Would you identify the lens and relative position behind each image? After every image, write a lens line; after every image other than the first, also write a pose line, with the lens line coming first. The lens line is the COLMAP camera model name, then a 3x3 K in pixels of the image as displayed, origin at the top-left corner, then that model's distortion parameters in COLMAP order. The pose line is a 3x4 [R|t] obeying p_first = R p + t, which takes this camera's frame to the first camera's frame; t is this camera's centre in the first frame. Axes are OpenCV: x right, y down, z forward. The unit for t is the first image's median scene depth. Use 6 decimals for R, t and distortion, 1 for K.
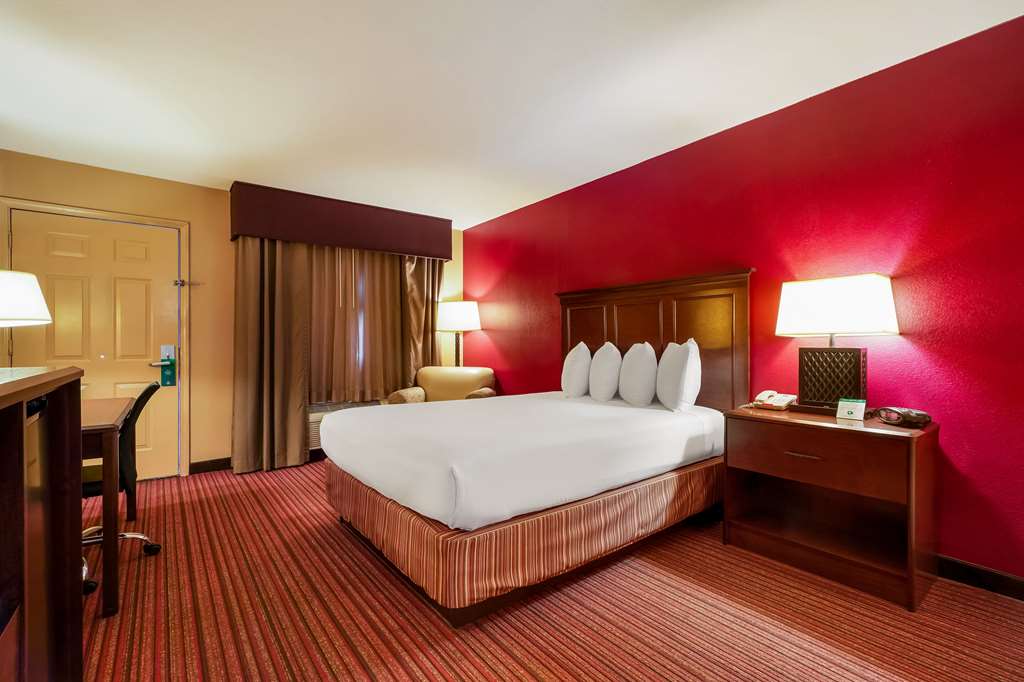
lens RADIAL K [[441.5, 0, 512.0], [0, 441.5, 341.0], [0, 0, 1]] dist [-0.003131, -0.000544]
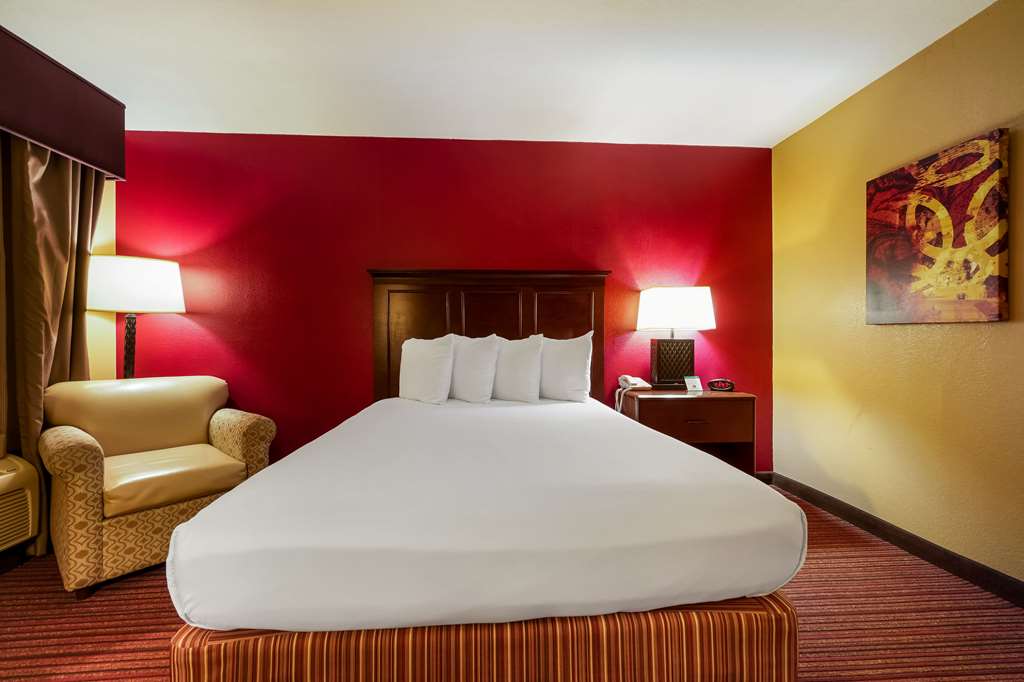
lens RADIAL K [[441.5, 0, 512.0], [0, 441.5, 341.0], [0, 0, 1]] dist [-0.003131, -0.000544]
pose [[0.563722, -0.005161, 0.825949, -0.332864], [-0.003954, 0.999952, 0.008947, 0.005697], [-0.825955, -0.008309, 0.563674, 0.332659]]
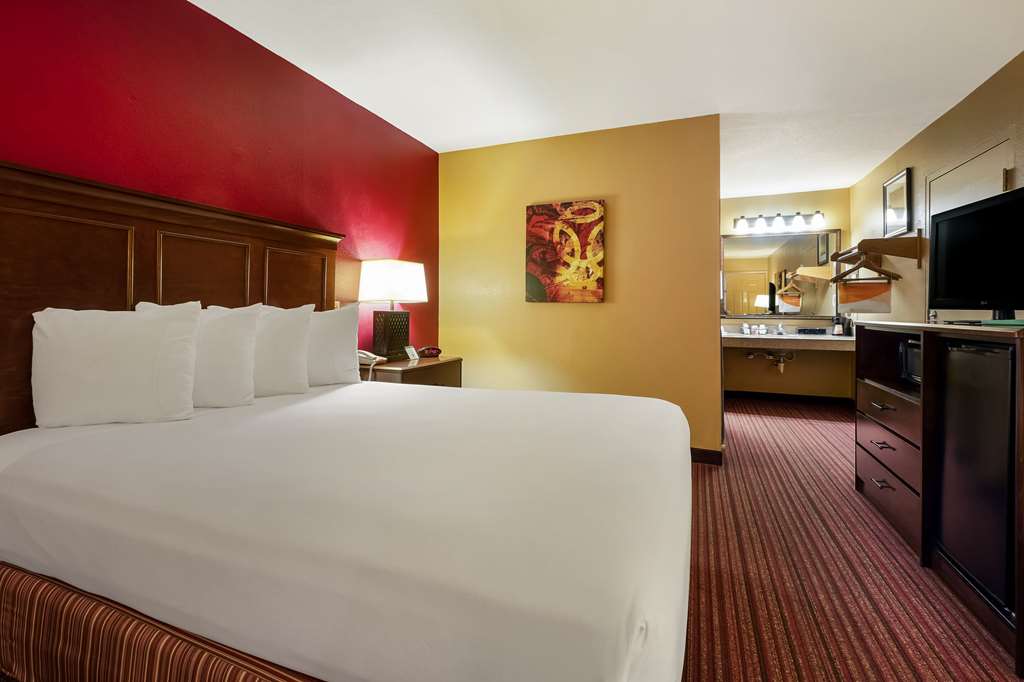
lens RADIAL K [[453.6, 0, 516.9], [0, 453.6, 310.1], [0, 0, 1]] dist [-0.002185, -0.000337]
pose [[-0.494381, -0.001042, 0.869245, -0.351151], [-0.009048, 0.999951, -0.003948, 0.007269], [-0.869198, -0.009817, -0.494366, 0.697333]]
